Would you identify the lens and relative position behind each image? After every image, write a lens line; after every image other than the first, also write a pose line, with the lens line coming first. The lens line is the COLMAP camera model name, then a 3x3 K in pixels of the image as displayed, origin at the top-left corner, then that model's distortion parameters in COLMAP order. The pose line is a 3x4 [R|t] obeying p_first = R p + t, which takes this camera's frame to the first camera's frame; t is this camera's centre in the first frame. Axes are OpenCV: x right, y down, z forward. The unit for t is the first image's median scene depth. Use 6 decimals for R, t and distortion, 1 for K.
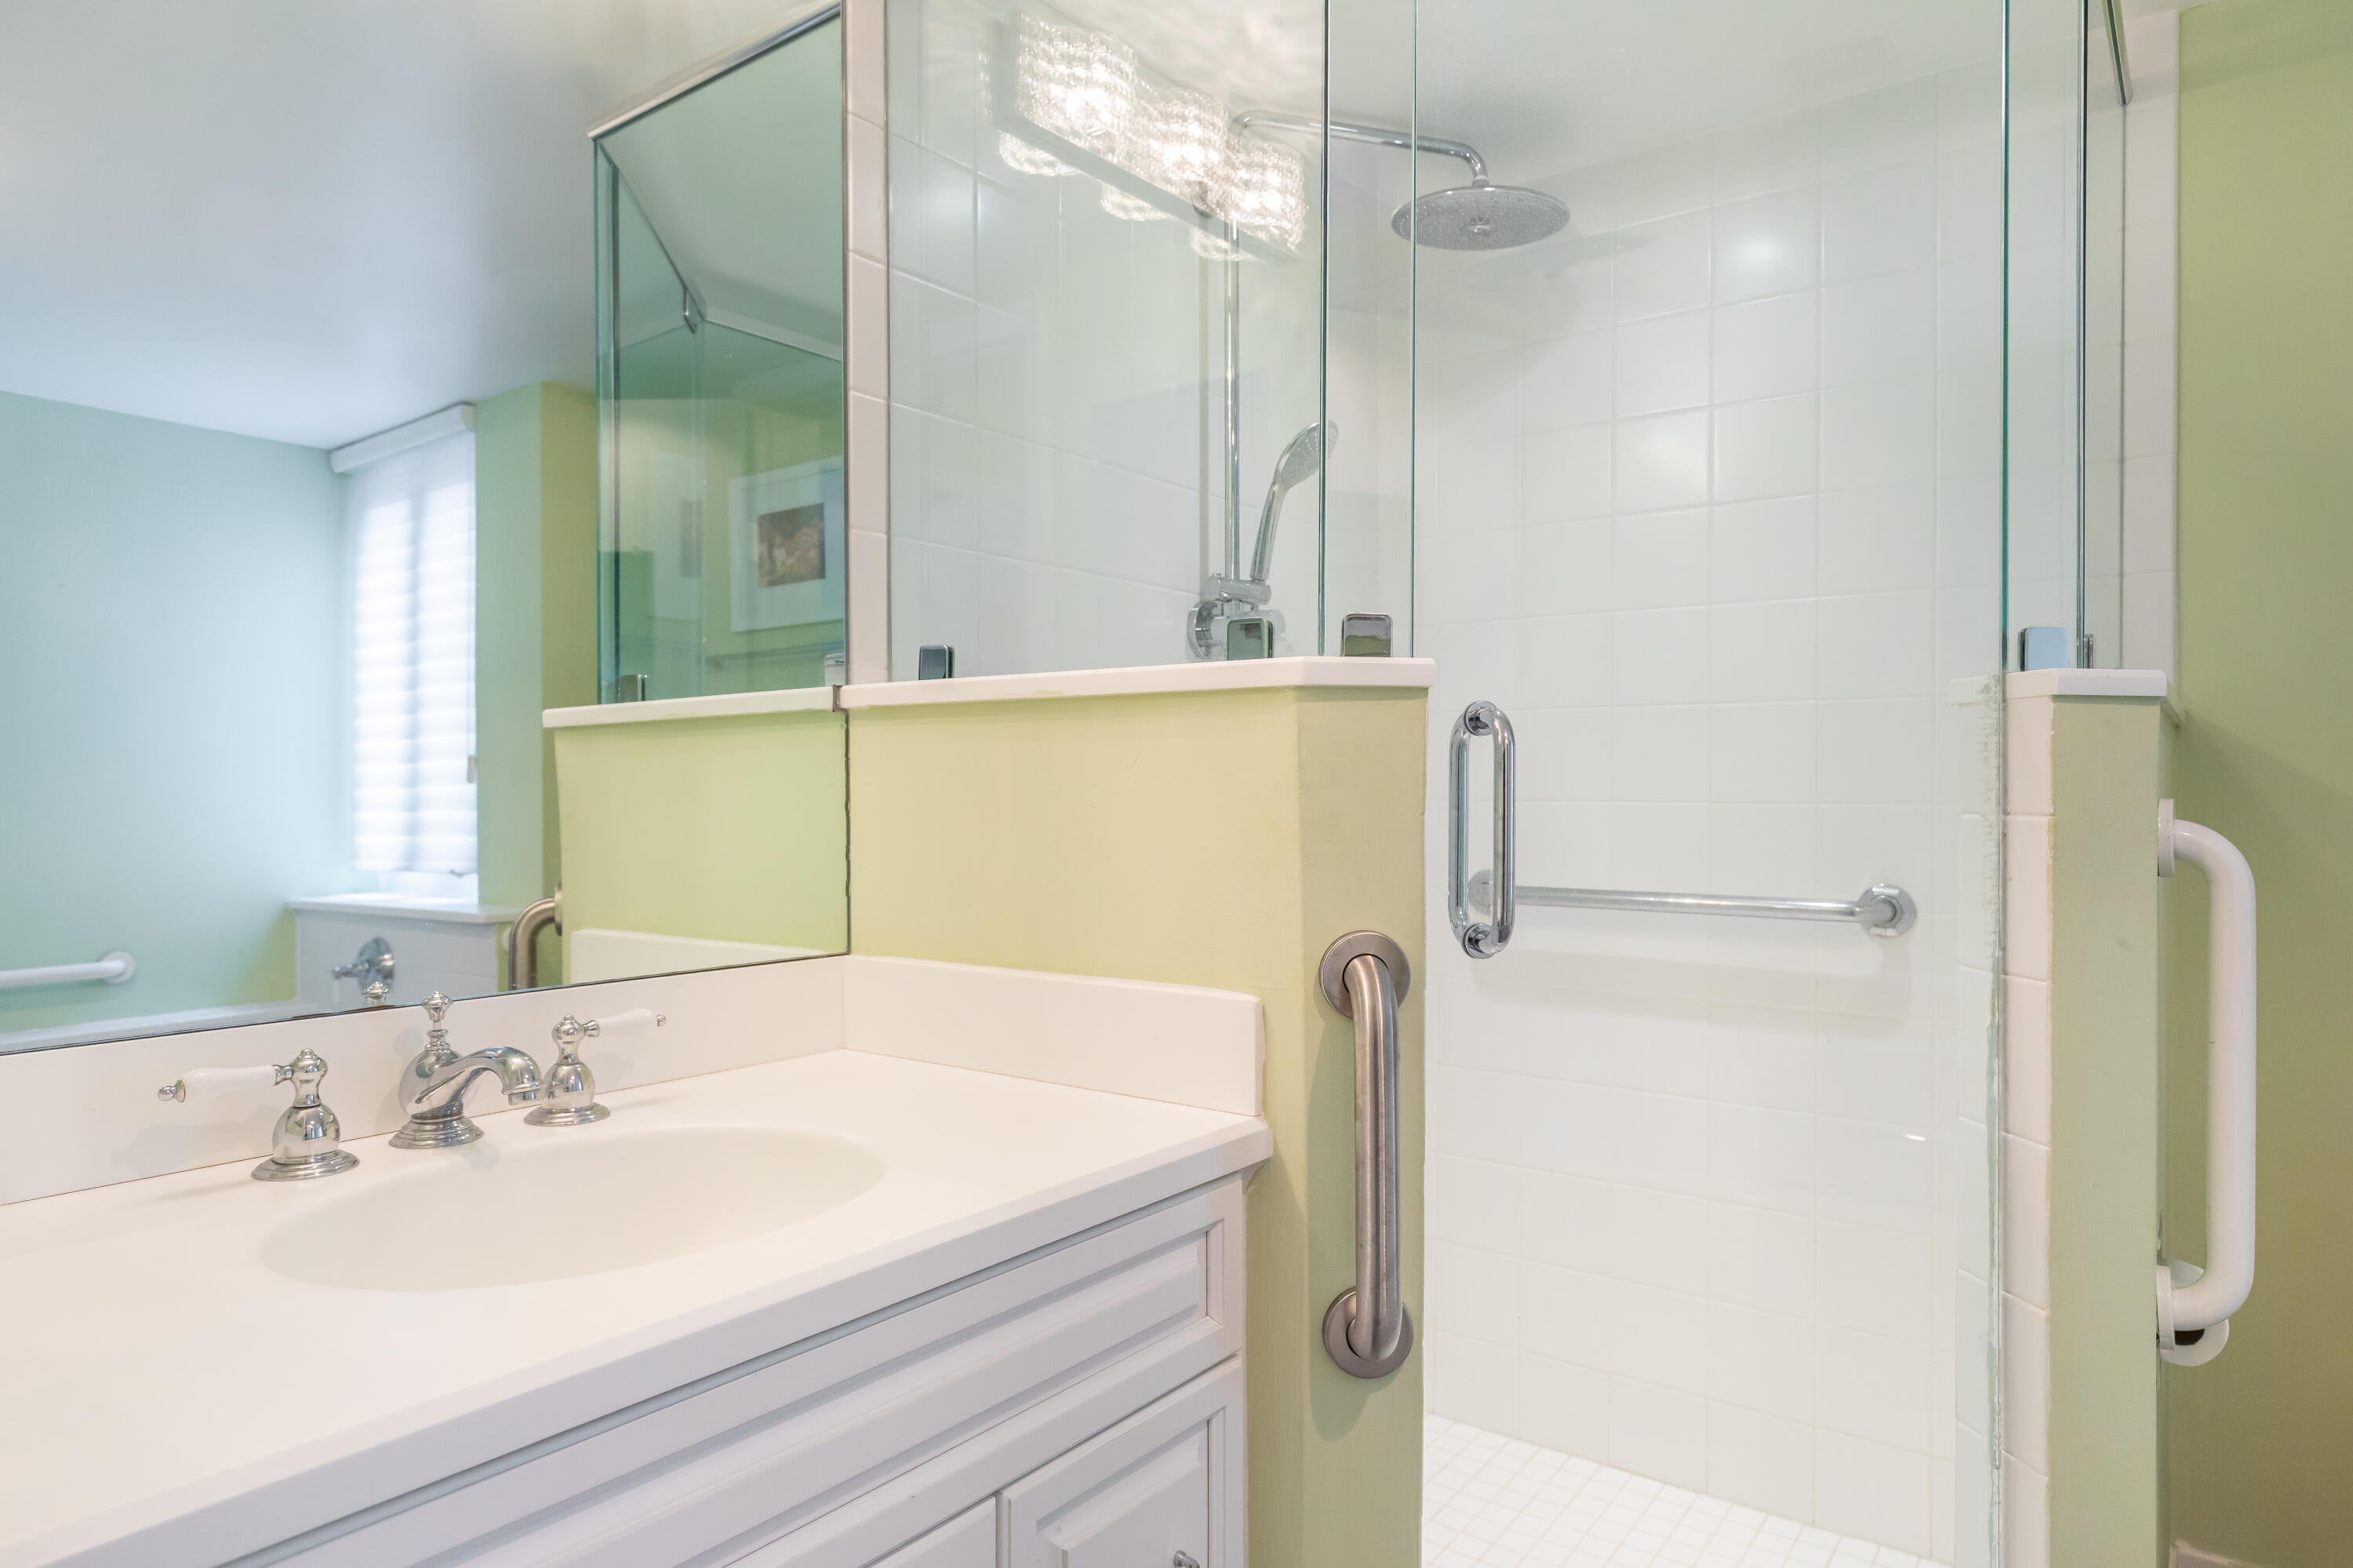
lens RADIAL K [[1433.5, 0, 1176.5], [0, 1433.5, 784.0], [0, 0, 1]] dist [0.007079, -0.000051]
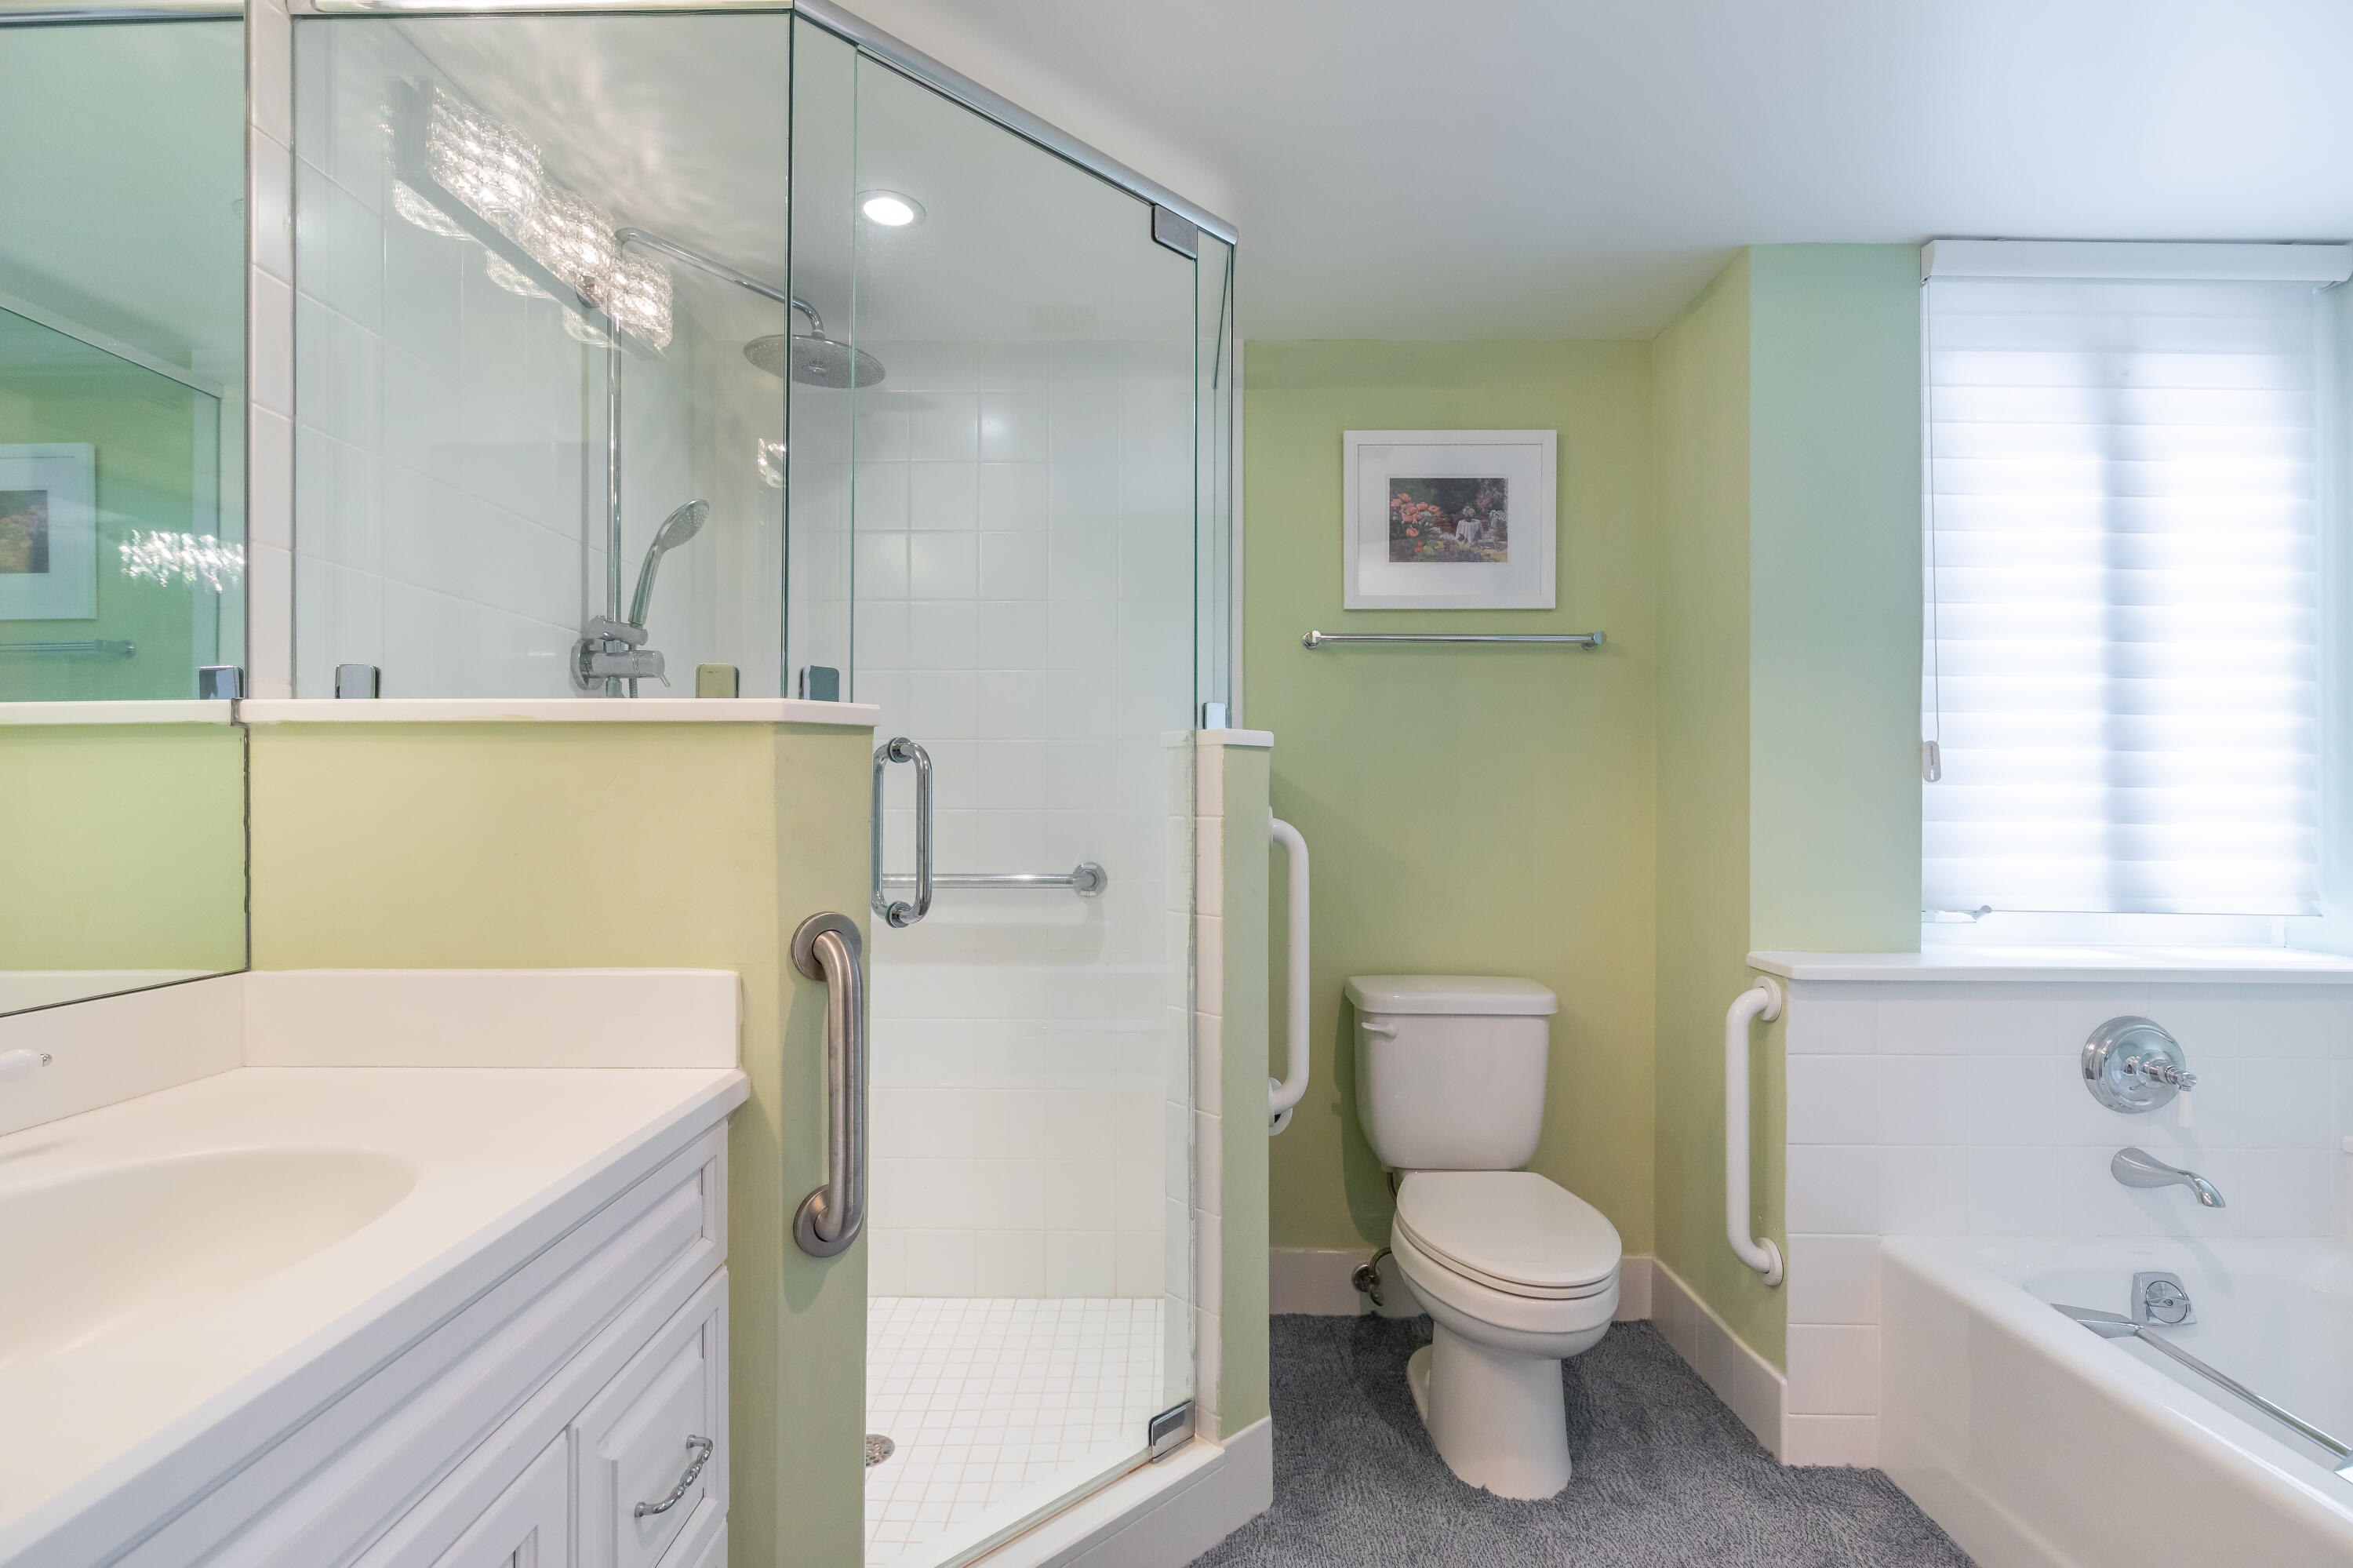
lens RADIAL K [[1102.9, 0, 1176.5], [0, 1102.9, 784.0], [0, 0, 1]] dist [-0.001224, -0.000111]
pose [[0.803874, 0.005562, 0.594774, -0.169647], [-0.001162, 0.999969, -0.007781, -0.005222], [-0.594799, 0.005564, 0.803856, 0.006615]]
